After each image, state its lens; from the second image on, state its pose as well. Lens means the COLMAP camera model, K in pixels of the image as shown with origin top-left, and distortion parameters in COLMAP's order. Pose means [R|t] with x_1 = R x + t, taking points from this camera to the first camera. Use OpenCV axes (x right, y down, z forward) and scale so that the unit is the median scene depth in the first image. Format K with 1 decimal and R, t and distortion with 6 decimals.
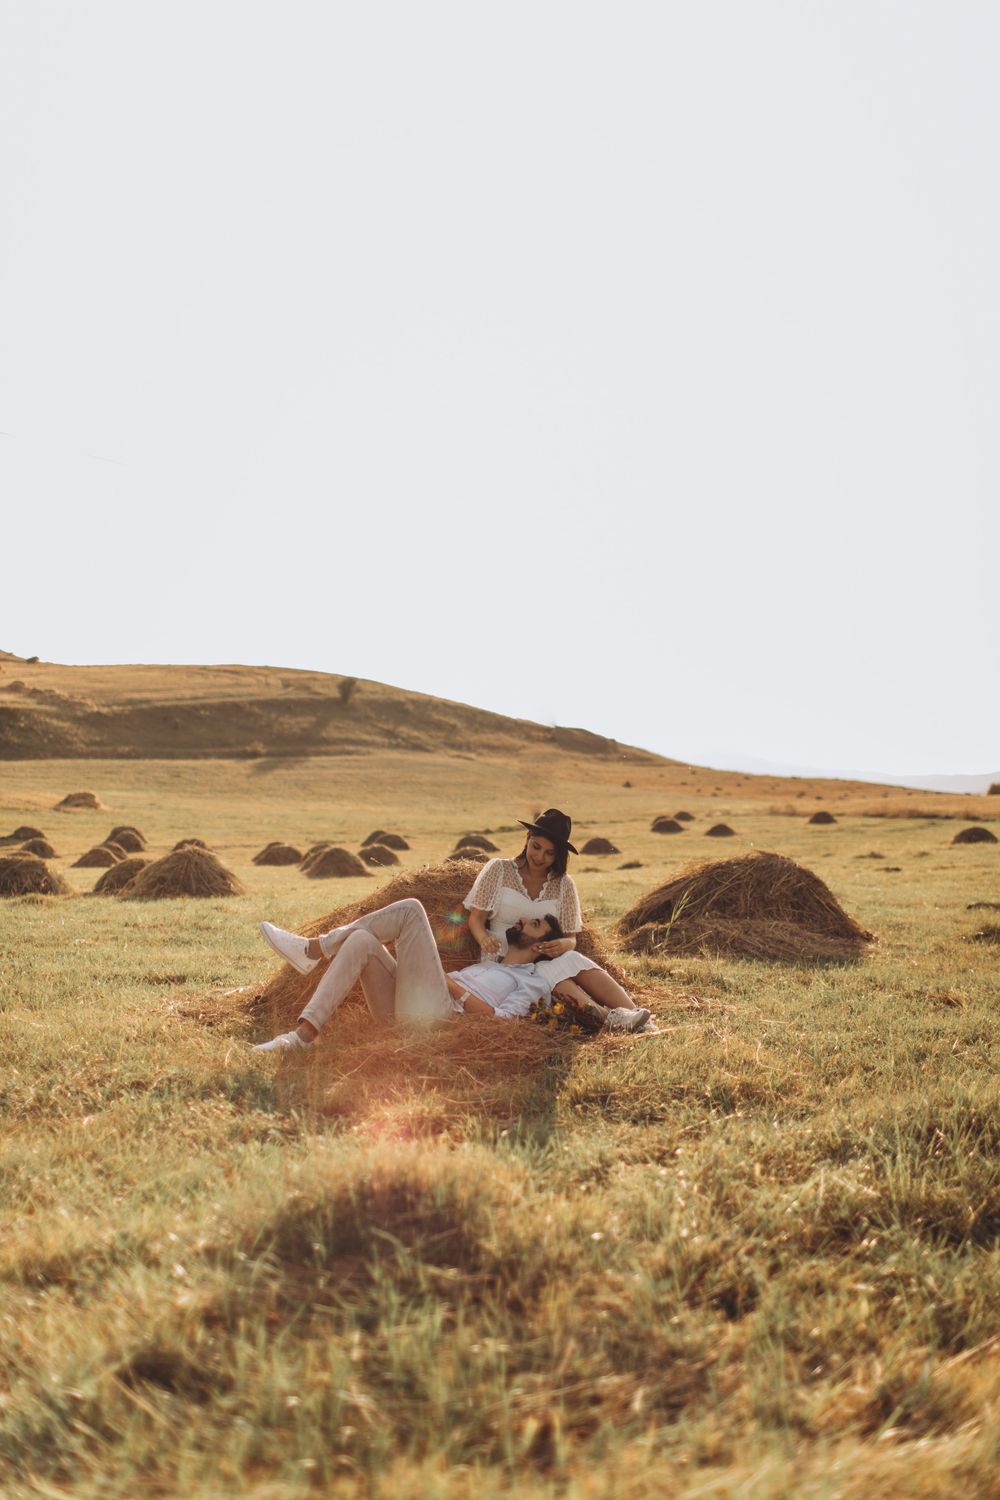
lens RADIAL K [[1668.3, 0, 500.0], [0, 1668.3, 750.0], [0, 0, 1]] dist [0.005374, -0.004277]
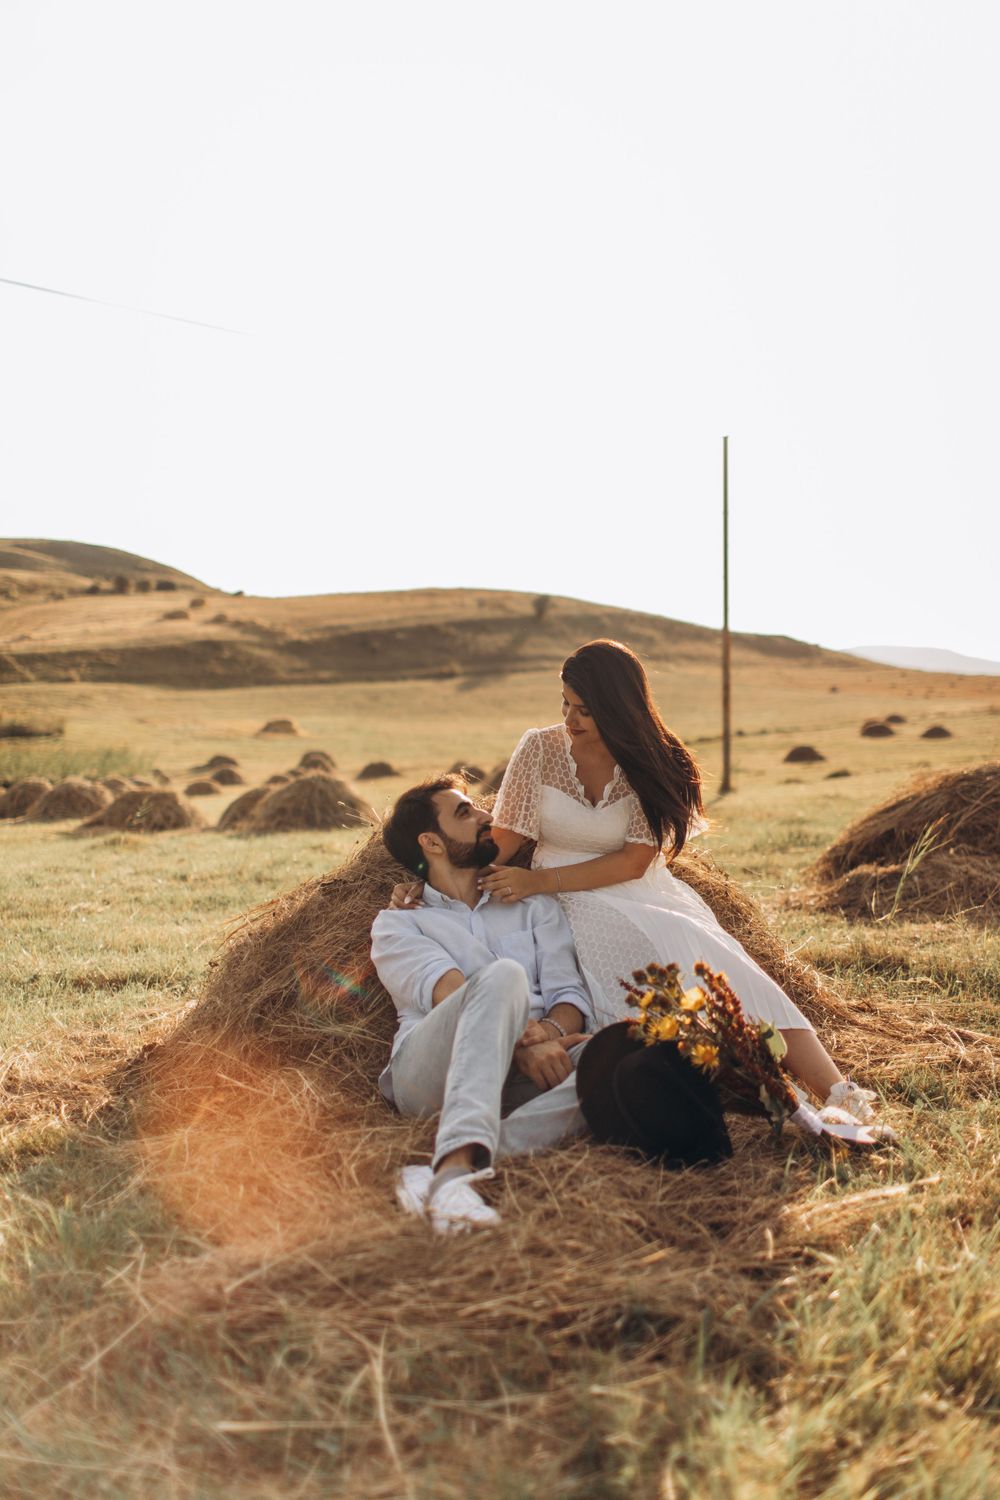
lens RADIAL K [[1502.8, 0, 472.6], [0, 1502.8, 751.5], [0, 0, 1]] dist [0.005375, -0.045806]
pose [[0.986242, -0.035437, -0.161466, 0.009957], [0.043708, 0.997892, 0.047963, 0.006089], [0.159426, -0.054360, 0.985712, 0.112392]]
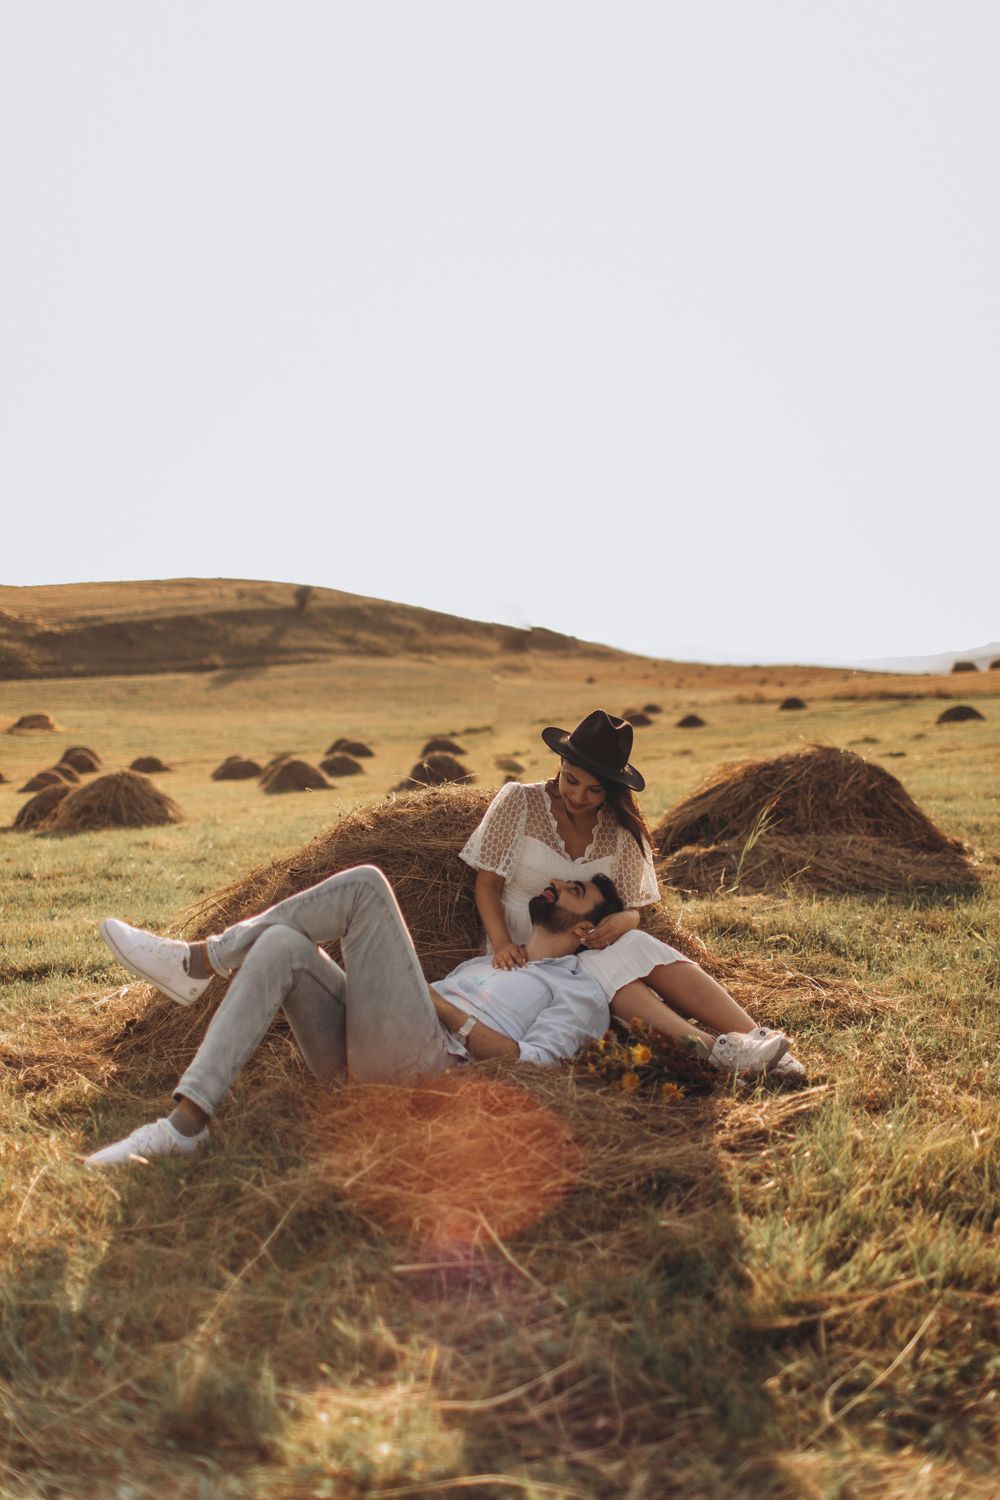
lens RADIAL K [[1533.9, 0, 485.3], [0, 1533.9, 758.5], [0, 0, 1]] dist [0.007826, -0.027406]
pose [[0.998696, -0.048390, 0.016253, -0.003682], [0.047210, 0.996670, 0.066491, 0.003833], [-0.019416, -0.065637, 0.997655, 0.092691]]
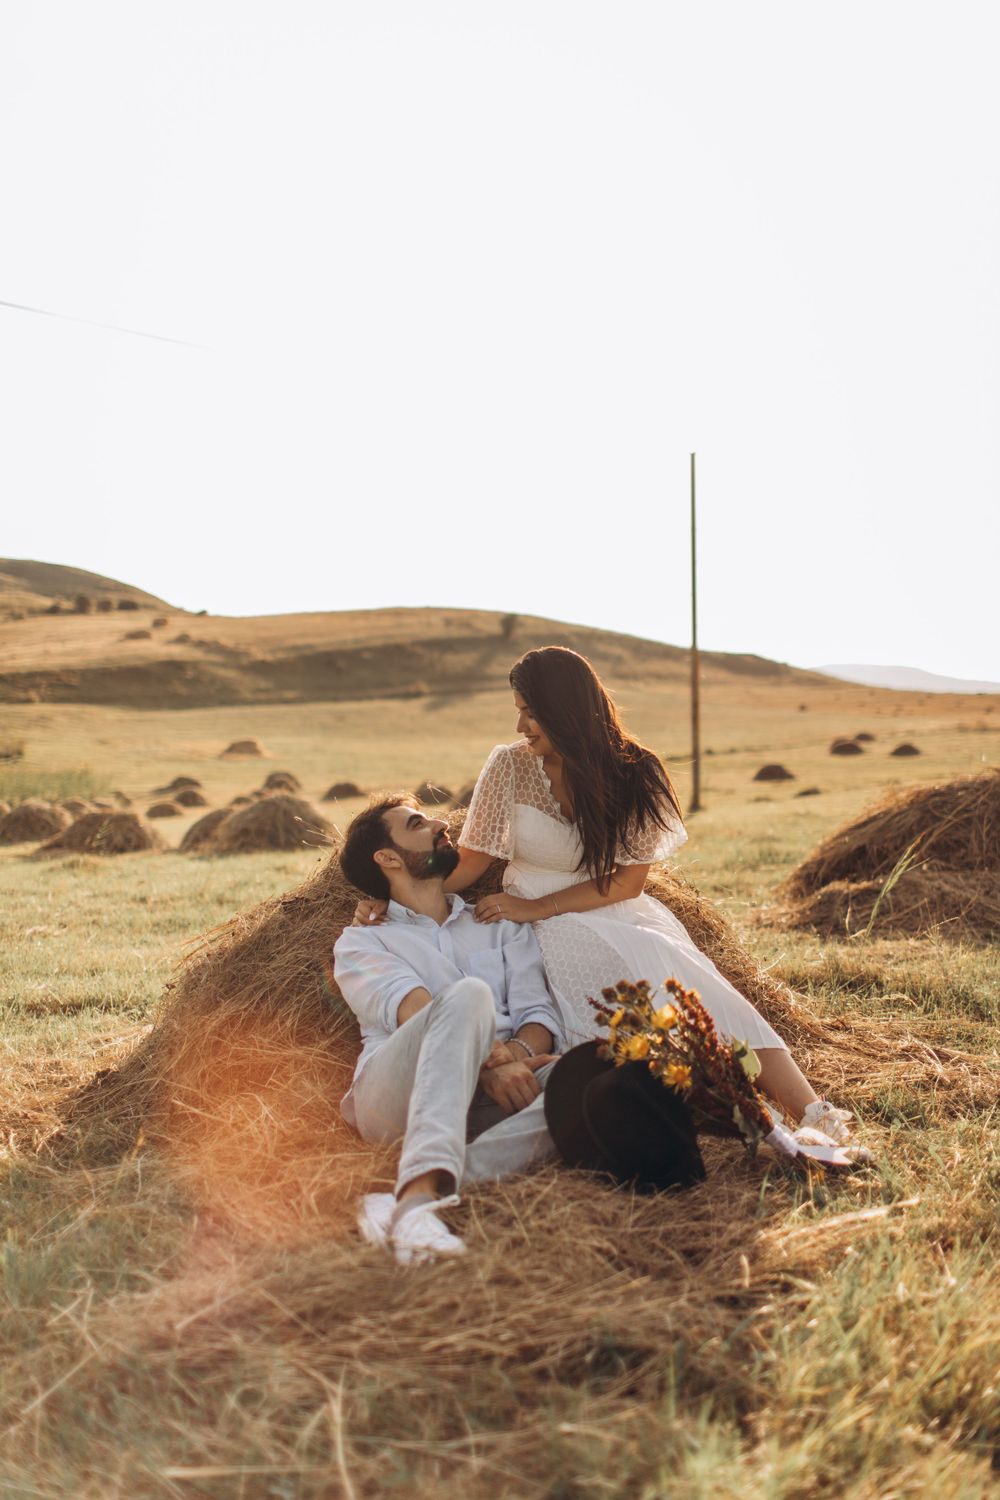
lens RADIAL K [[1514.4, 0, 477.3], [0, 1514.4, 750.5], [0, 0, 1]] dist [0.005545, -0.048940]
pose [[0.989695, -0.042196, -0.136831, 0.009832], [0.047280, 0.998299, 0.034117, 0.007100], [0.135158, -0.040235, 0.990007, 0.115468]]
